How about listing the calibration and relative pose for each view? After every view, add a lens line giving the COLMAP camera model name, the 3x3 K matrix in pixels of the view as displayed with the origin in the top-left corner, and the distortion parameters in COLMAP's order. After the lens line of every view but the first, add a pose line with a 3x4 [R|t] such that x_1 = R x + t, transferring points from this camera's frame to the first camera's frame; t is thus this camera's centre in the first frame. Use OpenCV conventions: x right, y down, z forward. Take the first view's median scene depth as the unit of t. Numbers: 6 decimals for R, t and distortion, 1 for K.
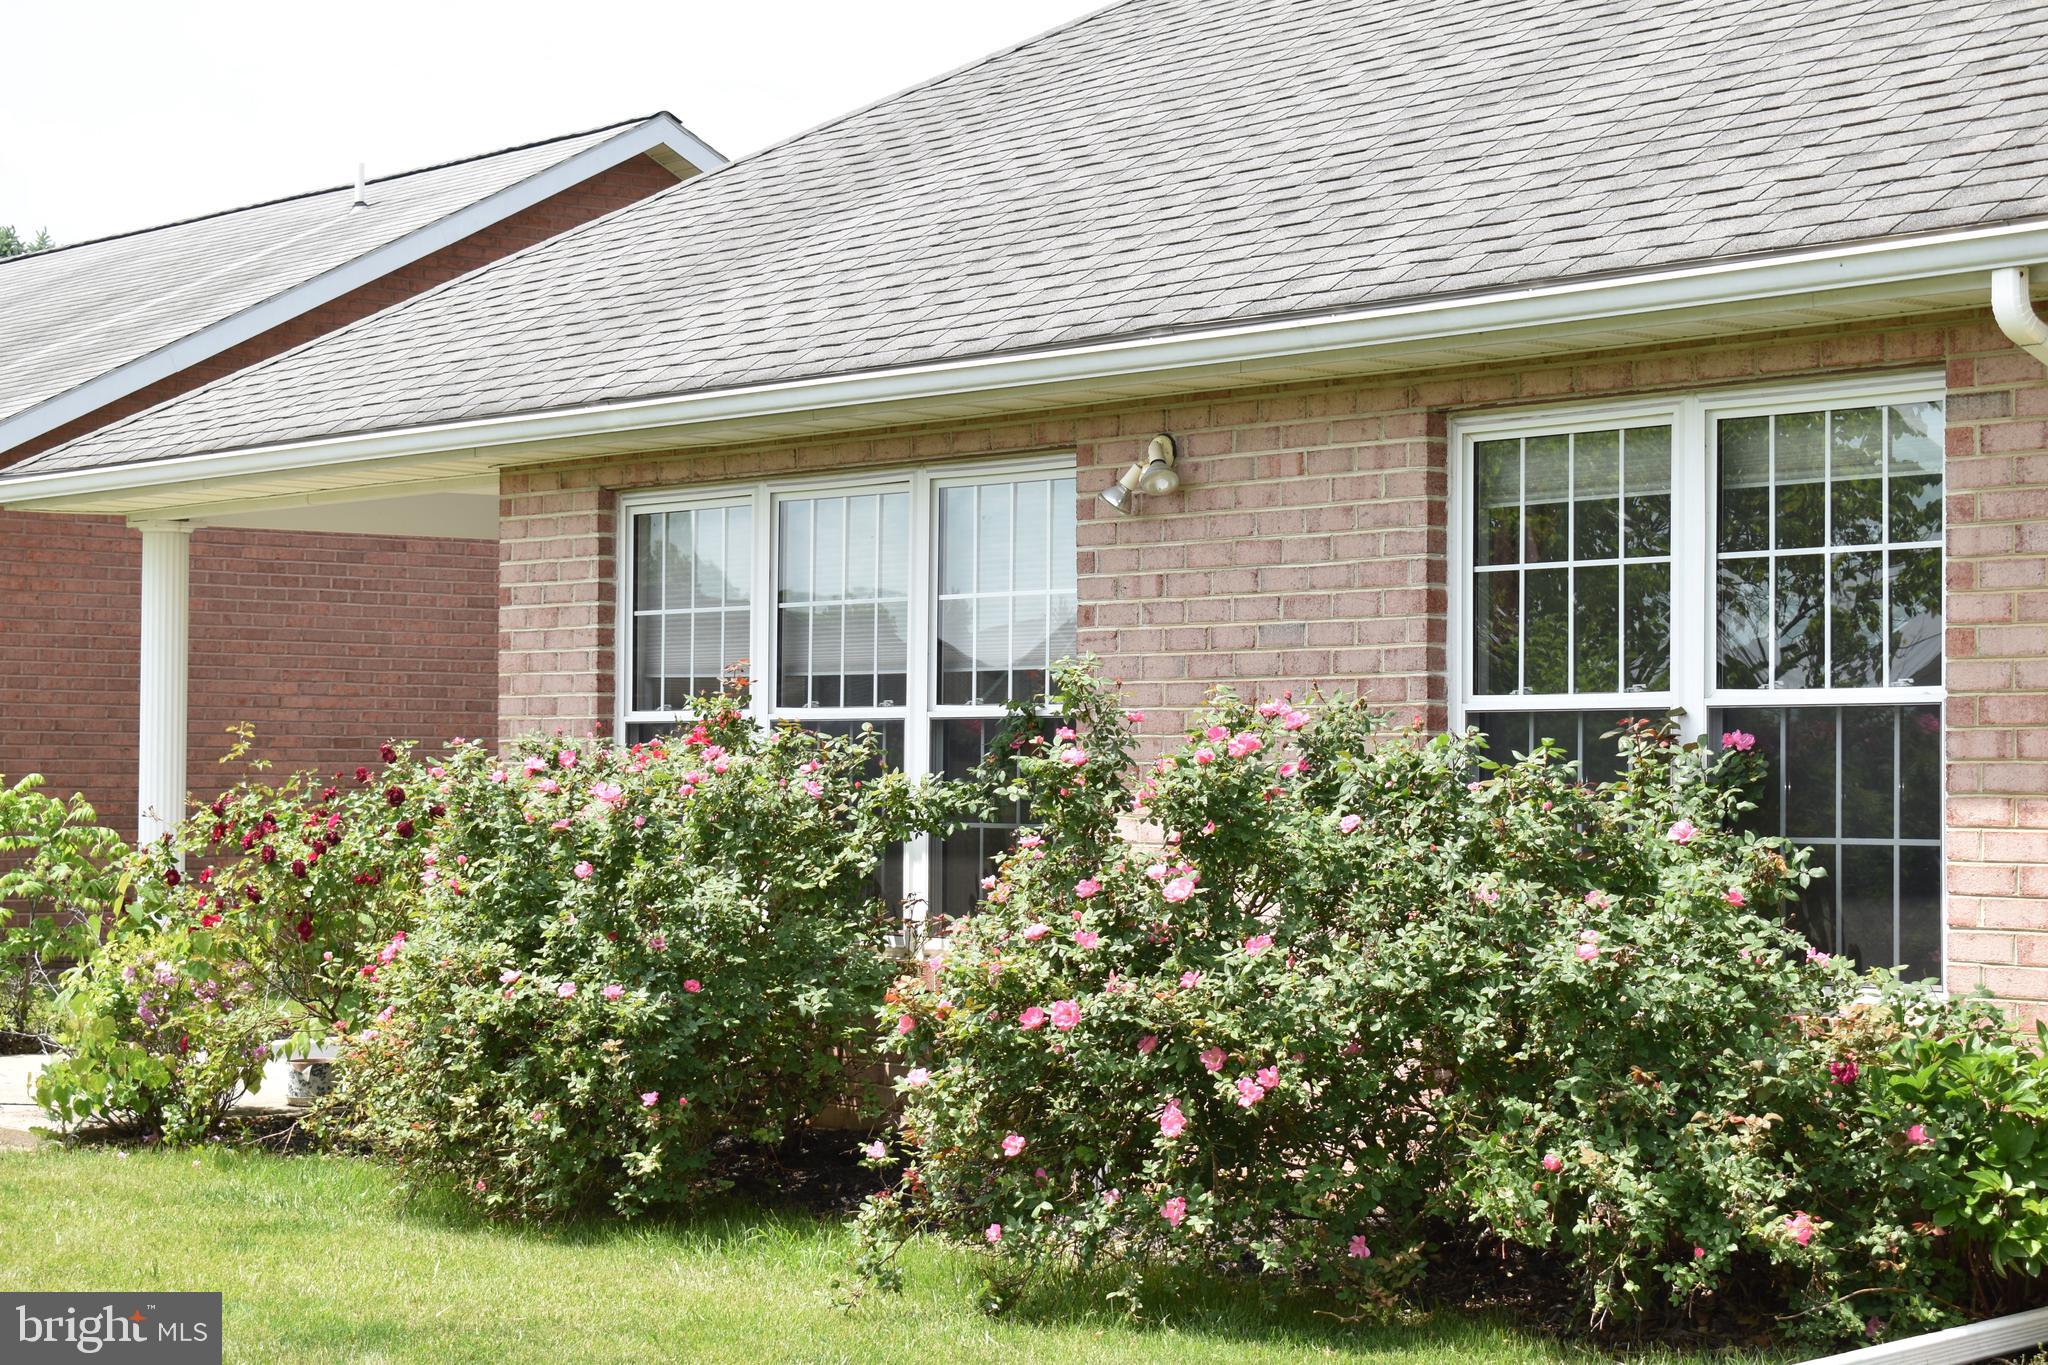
lens RADIAL K [[4009.6, 0, 1024.0], [0, 4009.6, 682.5], [0, 0, 1]] dist [0.010228, 0.145796]
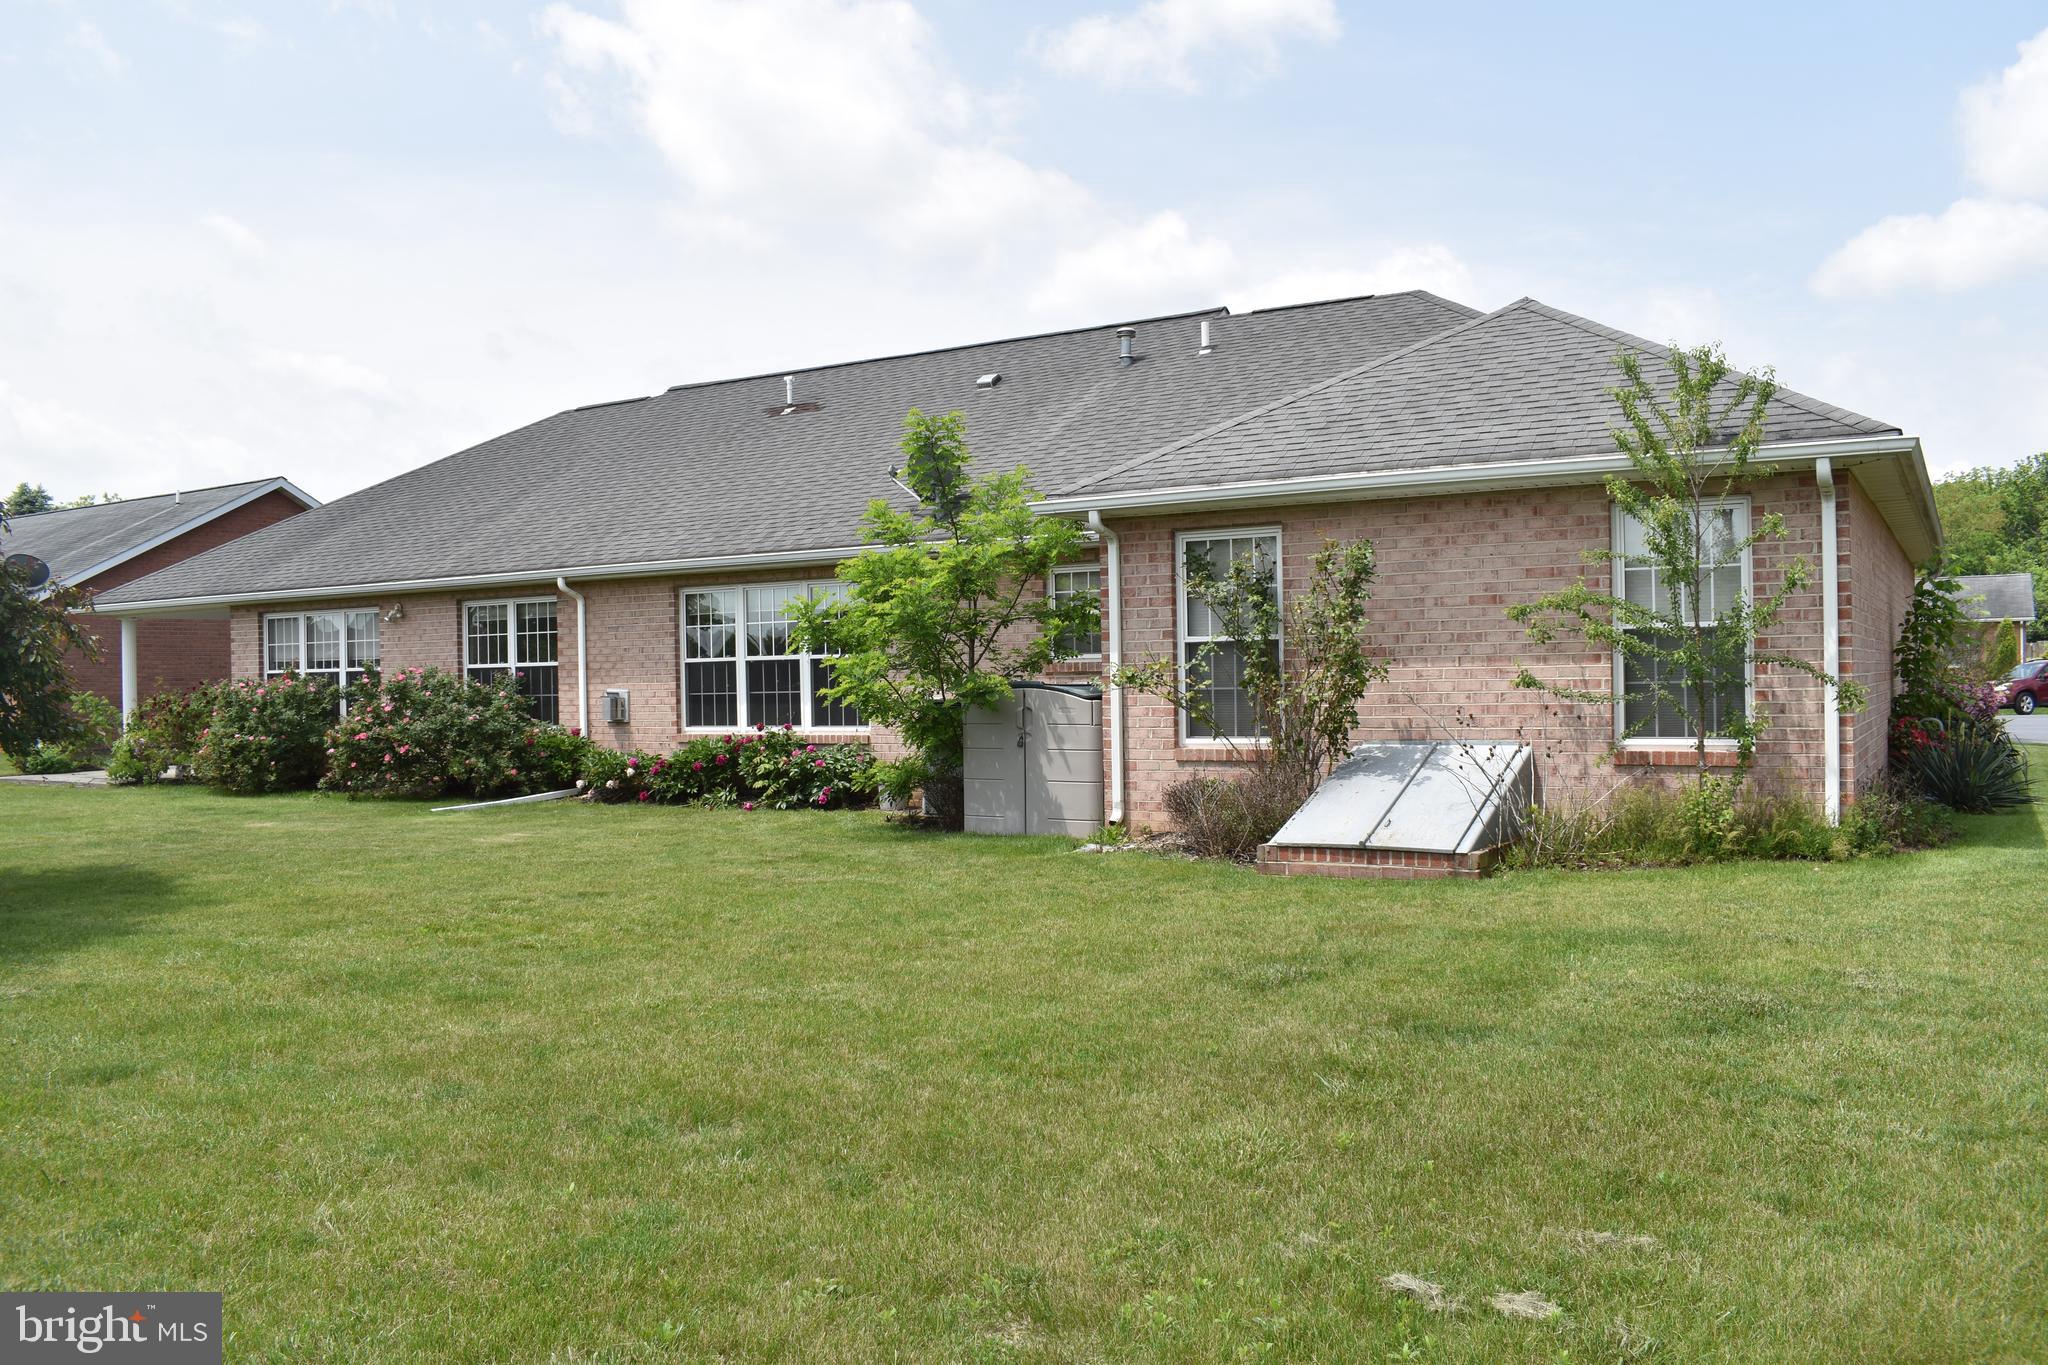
lens RADIAL K [[1635.7, 0, 1024.0], [0, 1635.7, 682.5], [0, 0, 1]] dist [-0.088200, 0.001047]
pose [[0.944947, -0.021537, 0.326514, 0.104771], [0.013246, 0.999531, 0.027597, -0.017566], [-0.326955, -0.021753, 0.944789, -0.856483]]
